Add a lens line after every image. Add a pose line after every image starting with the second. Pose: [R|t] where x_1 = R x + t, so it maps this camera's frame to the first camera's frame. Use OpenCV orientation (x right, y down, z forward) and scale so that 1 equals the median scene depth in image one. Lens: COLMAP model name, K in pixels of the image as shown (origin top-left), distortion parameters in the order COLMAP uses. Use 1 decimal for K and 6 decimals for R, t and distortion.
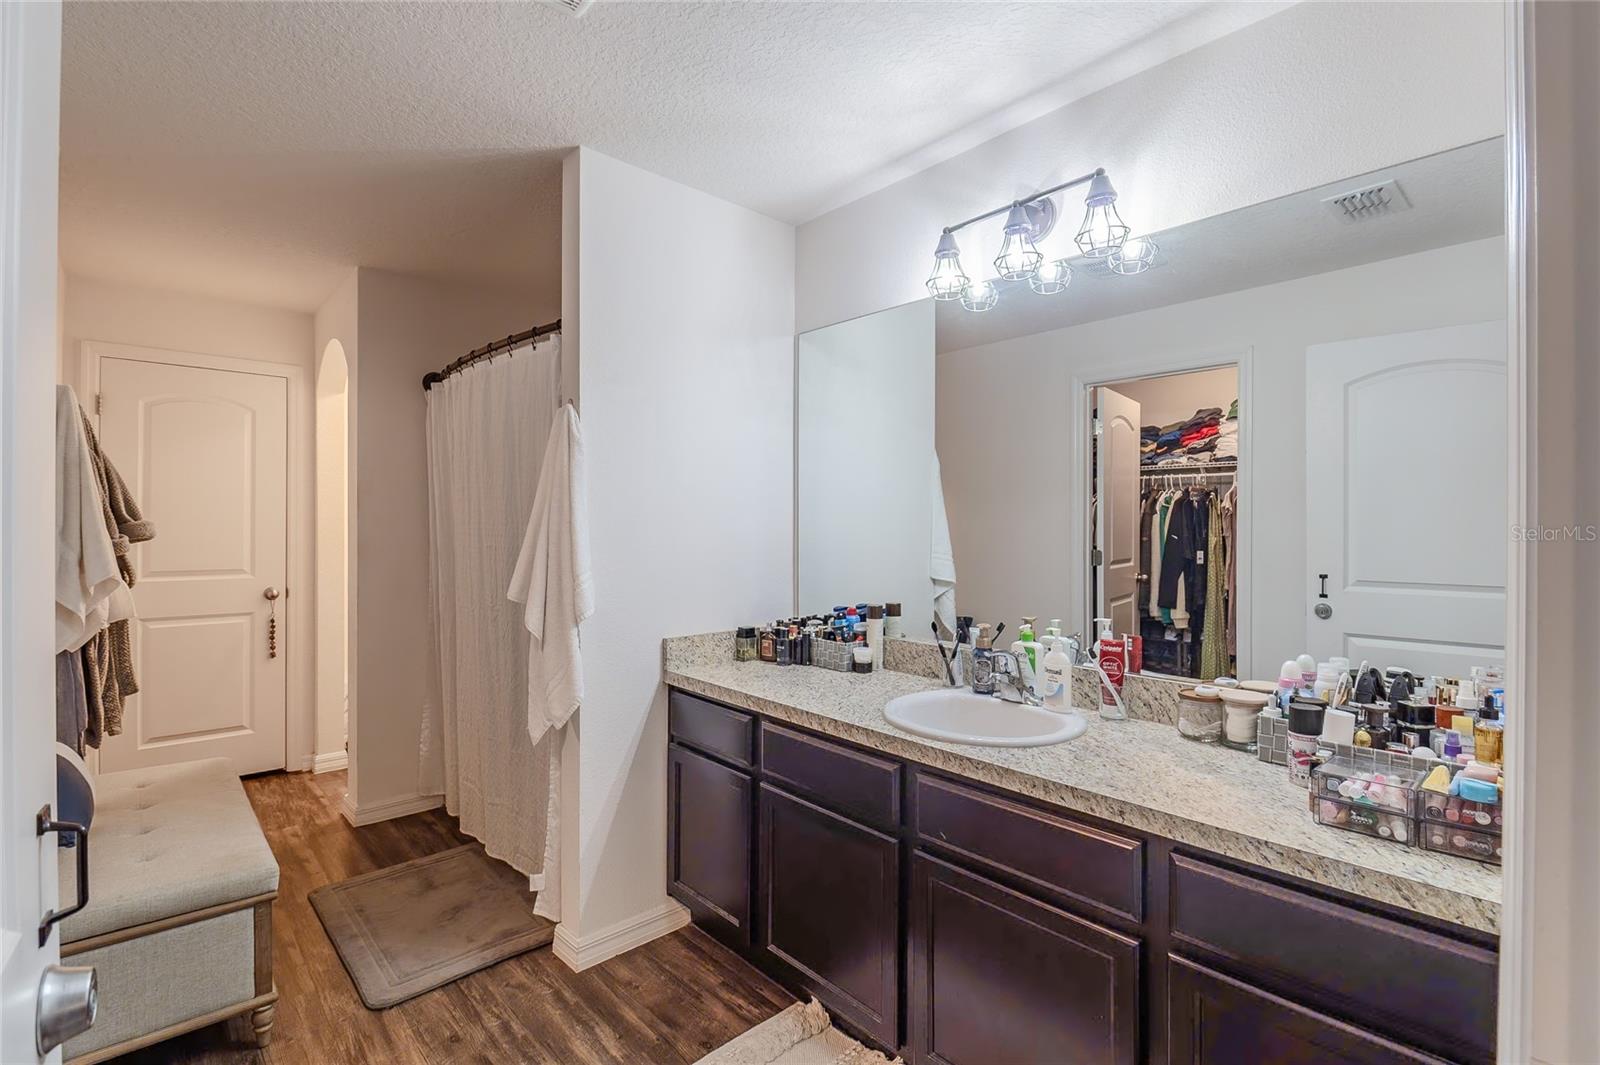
lens RADIAL K [[717.1, 0, 797.1], [0, 717.1, 528.7], [0, 0, 1]] dist [0.014831, 0.000111]
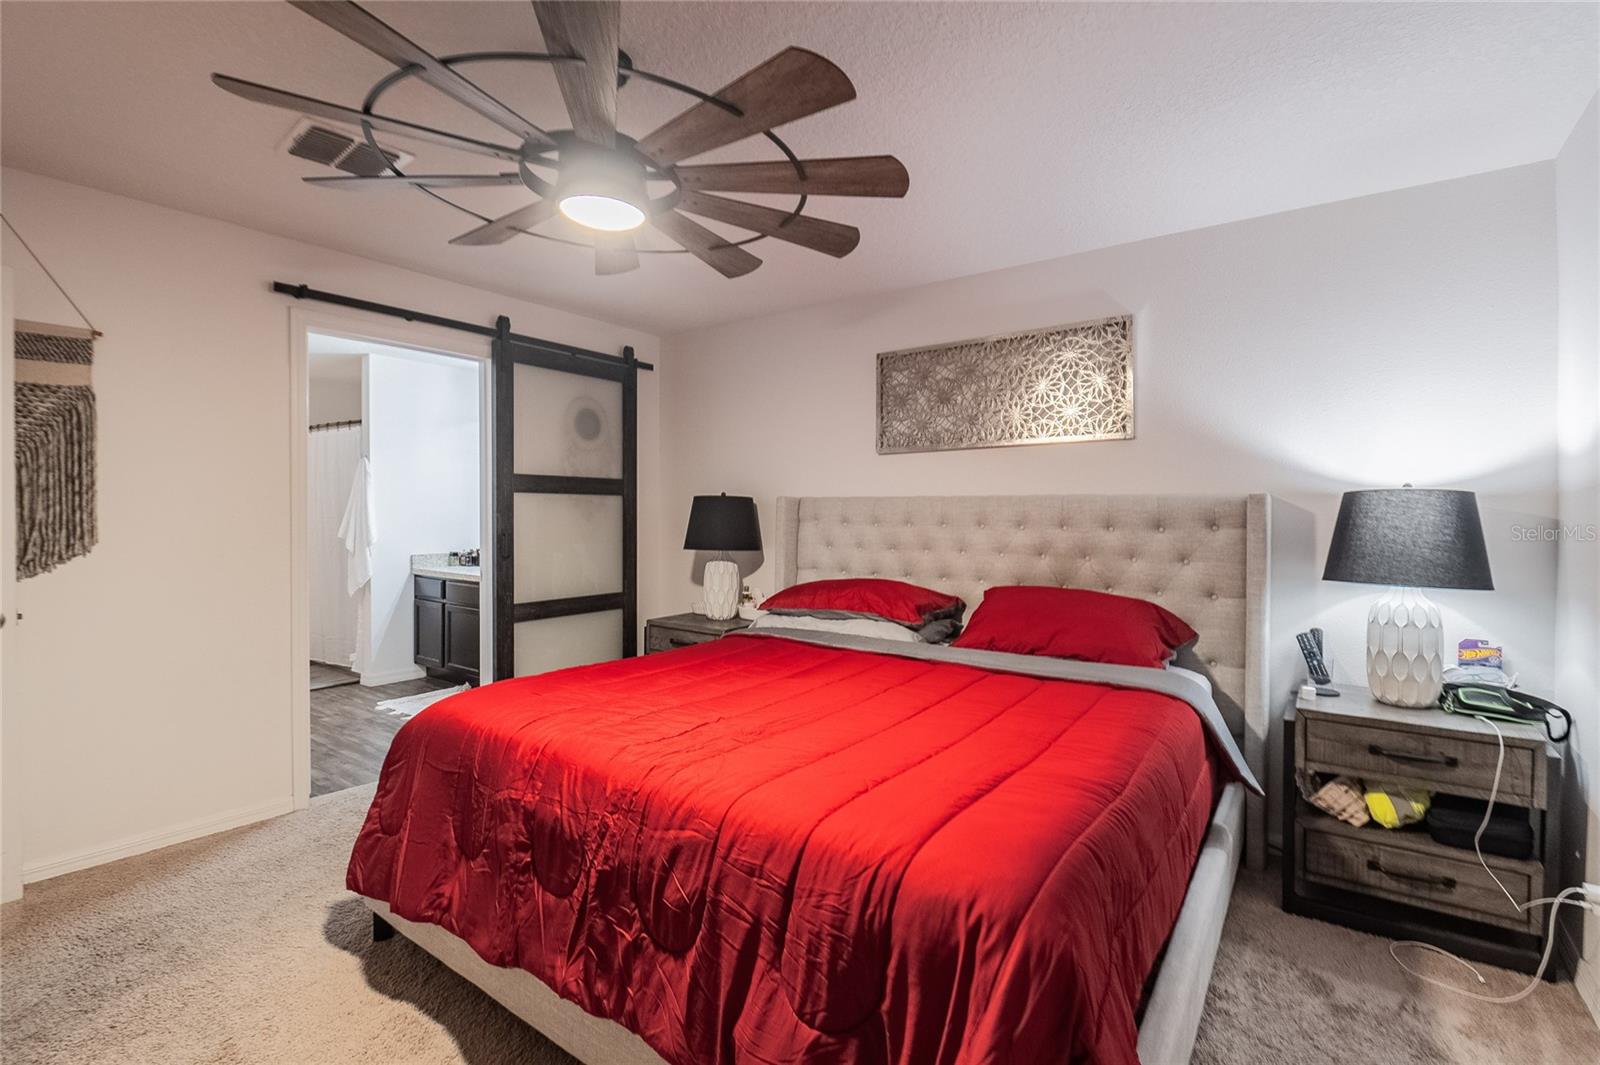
lens RADIAL K [[717.1, 0, 802.2], [0, 717.1, 525.6], [0, 0, 1]] dist [0.014831, 0.000111]
pose [[0.979628, -0.000245, 0.200823, 0.609827], [-0.003552, 0.999822, 0.018544, 0.008429], [-0.200792, -0.018880, 0.979452, -1.610489]]
